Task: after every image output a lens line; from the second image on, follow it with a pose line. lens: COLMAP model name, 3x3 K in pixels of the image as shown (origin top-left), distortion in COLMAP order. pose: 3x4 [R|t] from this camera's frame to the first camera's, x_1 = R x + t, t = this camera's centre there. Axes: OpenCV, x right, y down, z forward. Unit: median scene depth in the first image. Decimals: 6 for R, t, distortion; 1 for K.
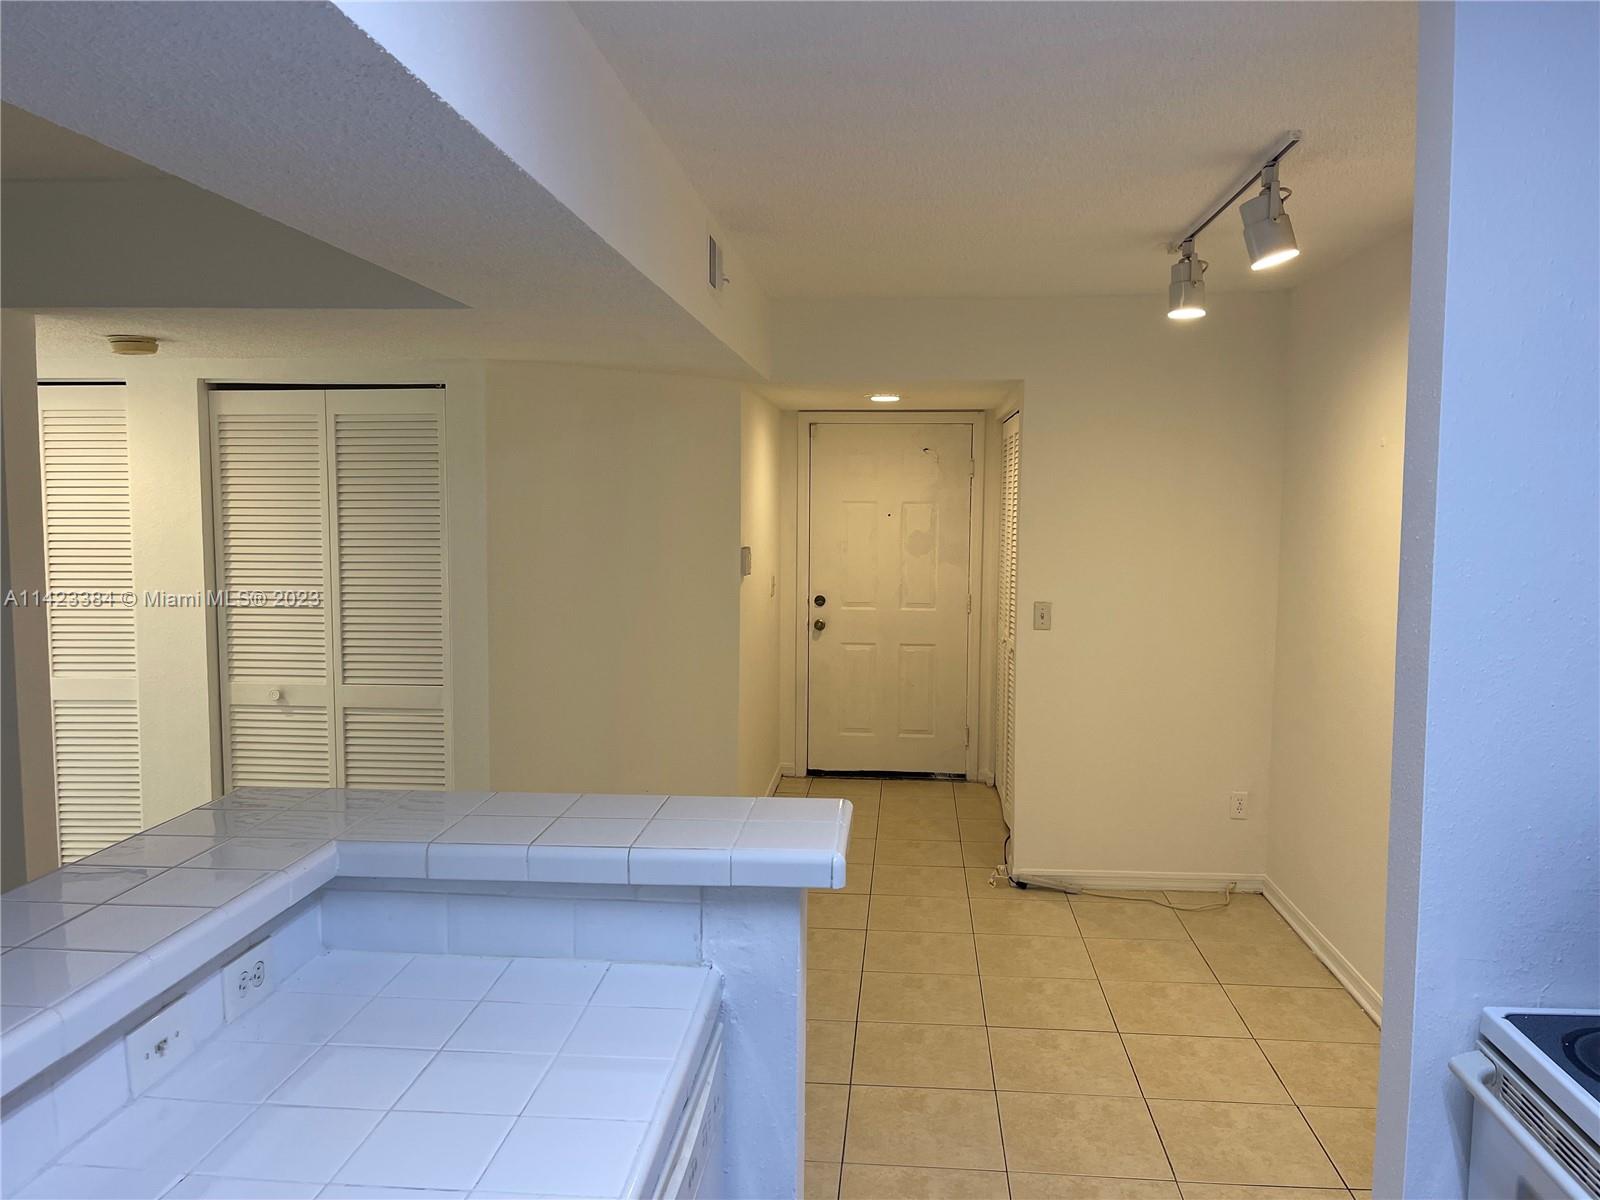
lens RADIAL K [[1194.8, 0, 799.0], [0, 1194.8, 602.7], [0, 0, 1]] dist [0.032151, -0.042490]
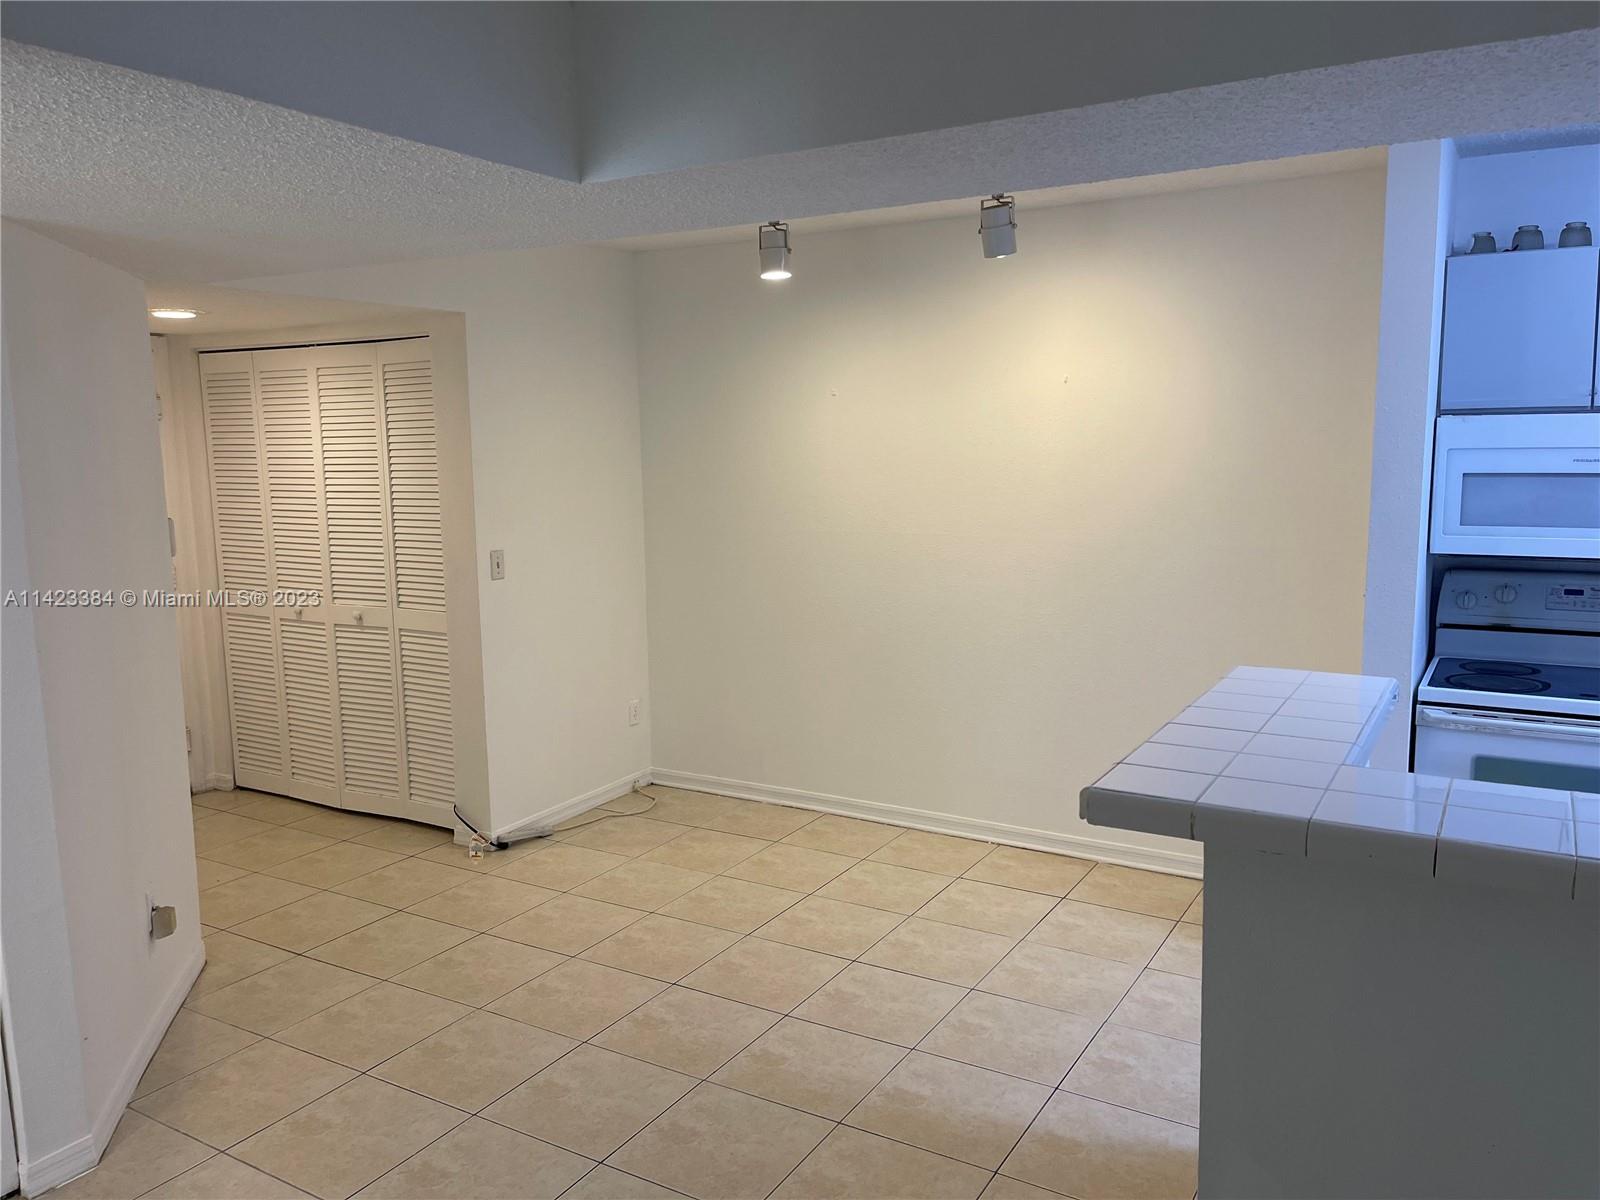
lens RADIAL K [[1194.8, 0, 809.0], [0, 1194.8, 605.9], [0, 0, 1]] dist [0.032151, -0.042490]
pose [[0.412477, -0.134721, 0.900951, -0.567804], [0.093354, 0.990048, 0.105304, -0.034259], [-0.906172, 0.040672, 0.420949, 0.373607]]
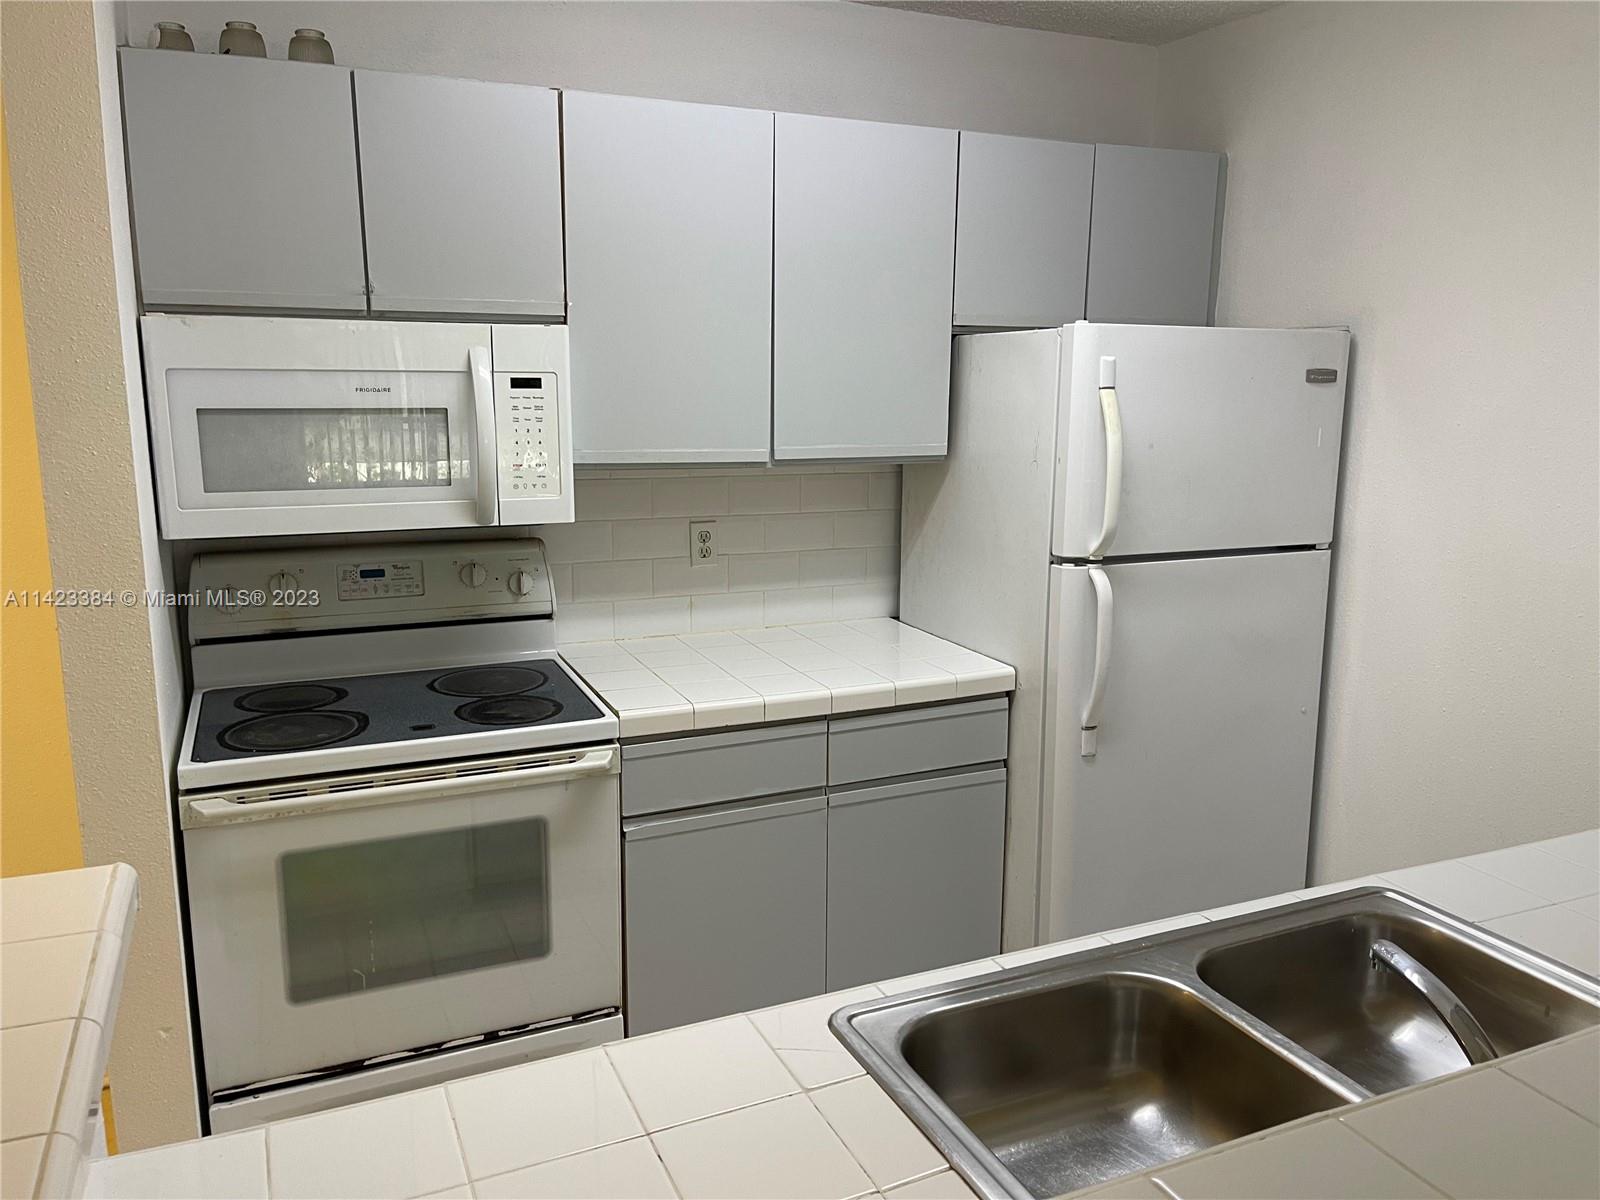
lens RADIAL K [[1194.8, 0, 815.1], [0, 1194.8, 613.1], [0, 0, 1]] dist [0.032151, -0.042490]
pose [[-0.518385, -0.188316, 0.834155, -0.255692], [0.052106, 0.966683, 0.250616, -0.027106], [-0.853558, 0.173380, -0.491302, 0.355039]]
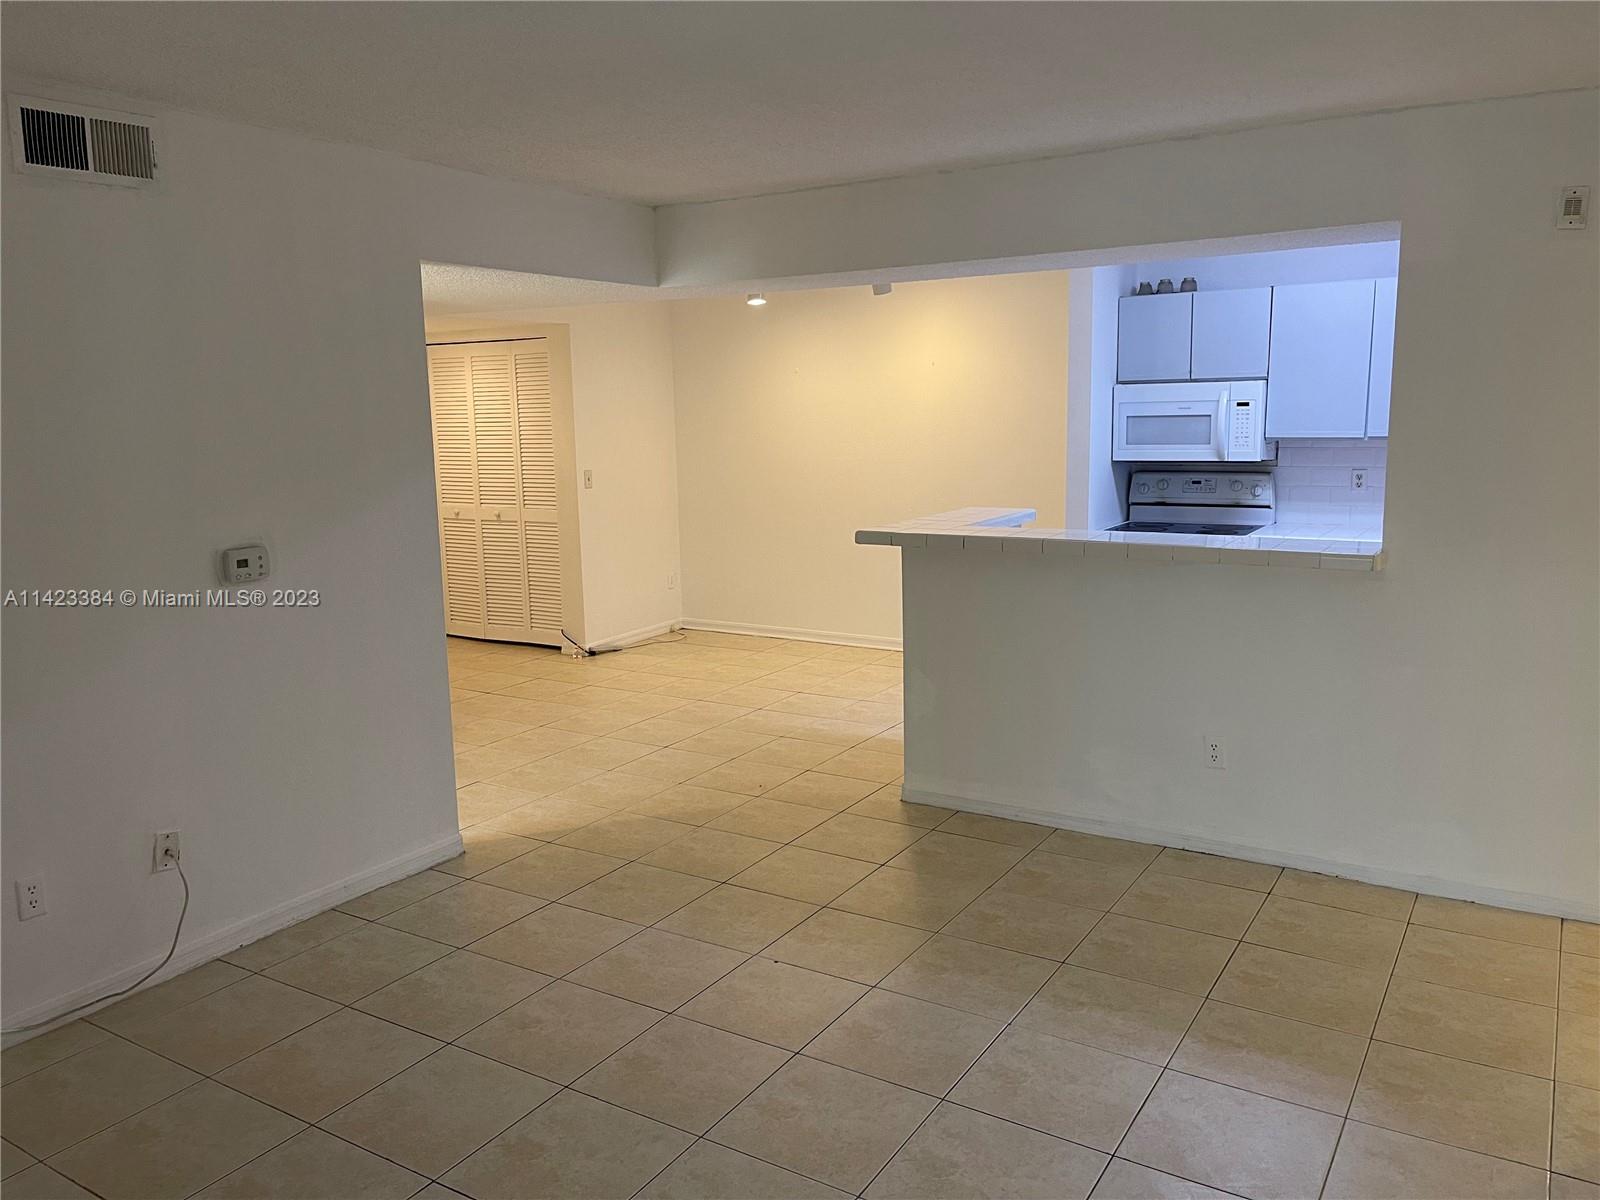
lens RADIAL K [[1194.8, 0, 807.5], [0, 1194.8, 603.1], [0, 0, 1]] dist [0.032151, -0.042490]
pose [[0.427291, -0.159703, 0.889897, -1.094380], [0.098218, 0.986650, 0.129906, -0.003972], [-0.898763, 0.031896, 0.437273, 0.069023]]
